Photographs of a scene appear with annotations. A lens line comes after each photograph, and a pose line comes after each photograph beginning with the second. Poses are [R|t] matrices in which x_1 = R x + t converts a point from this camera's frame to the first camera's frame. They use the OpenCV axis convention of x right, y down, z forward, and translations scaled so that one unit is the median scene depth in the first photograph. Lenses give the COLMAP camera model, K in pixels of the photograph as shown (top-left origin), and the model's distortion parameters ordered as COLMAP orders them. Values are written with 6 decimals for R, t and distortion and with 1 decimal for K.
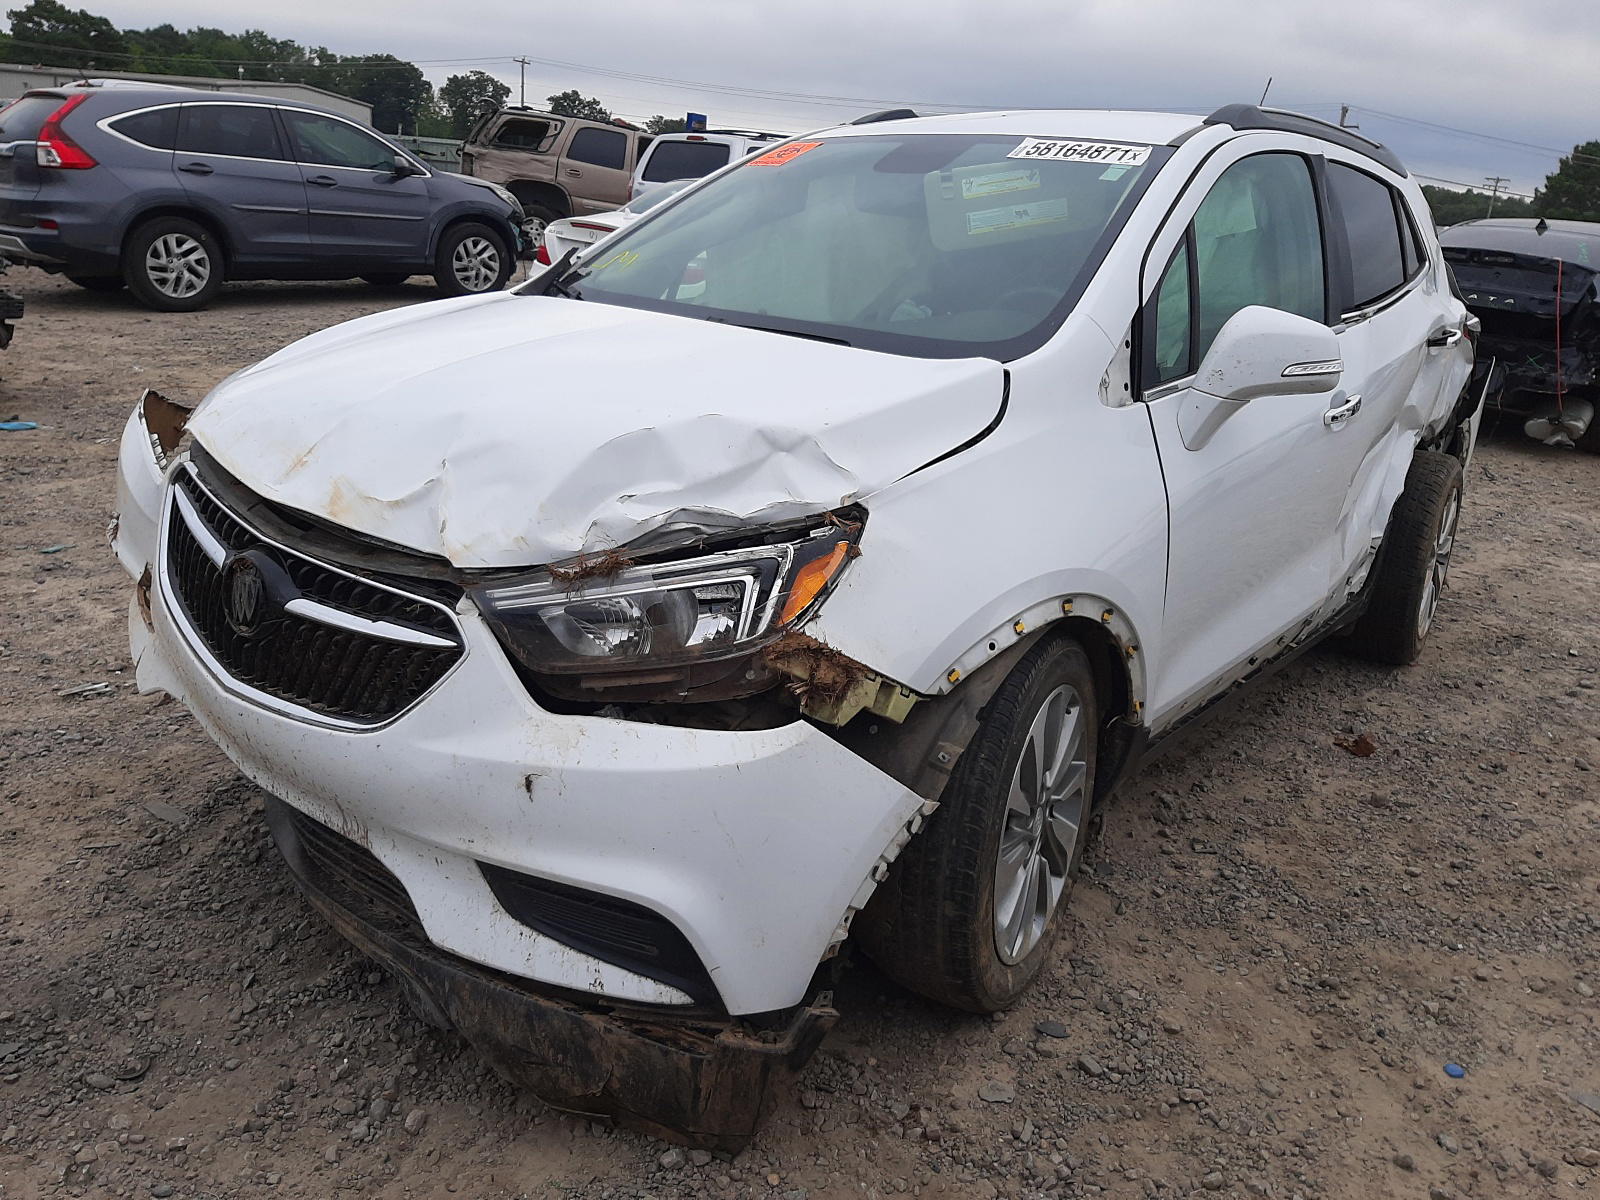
lens RADIAL K [[1315.7, 0, 800.0], [0, 1315.7, 600.0], [0, 0, 1]] dist [0.078472, -0.155992]
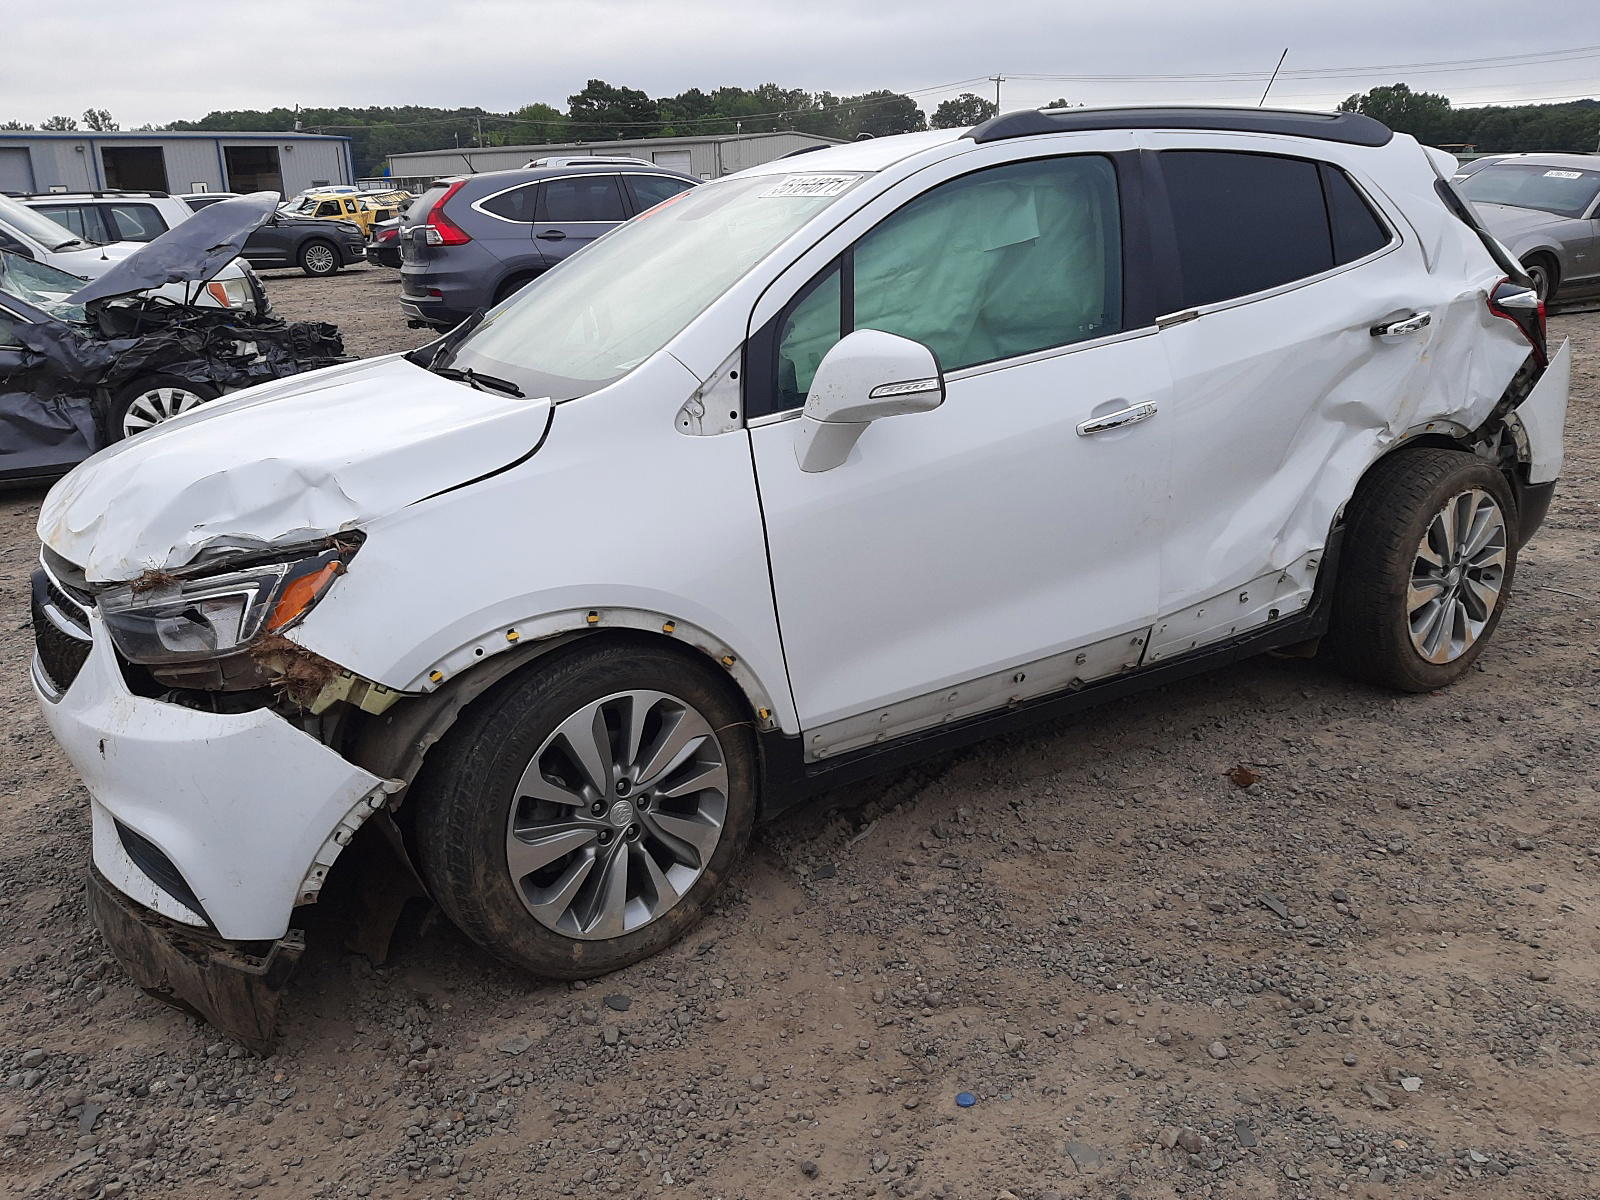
lens RADIAL K [[1315.7, 0, 800.0], [0, 1315.7, 600.0], [0, 0, 1]] dist [0.078472, -0.155992]
pose [[0.916251, 0.011510, -0.400439, 0.865880], [-0.012944, 0.999916, -0.000876, -0.012738], [0.400395, 0.005986, 0.916323, 0.057543]]
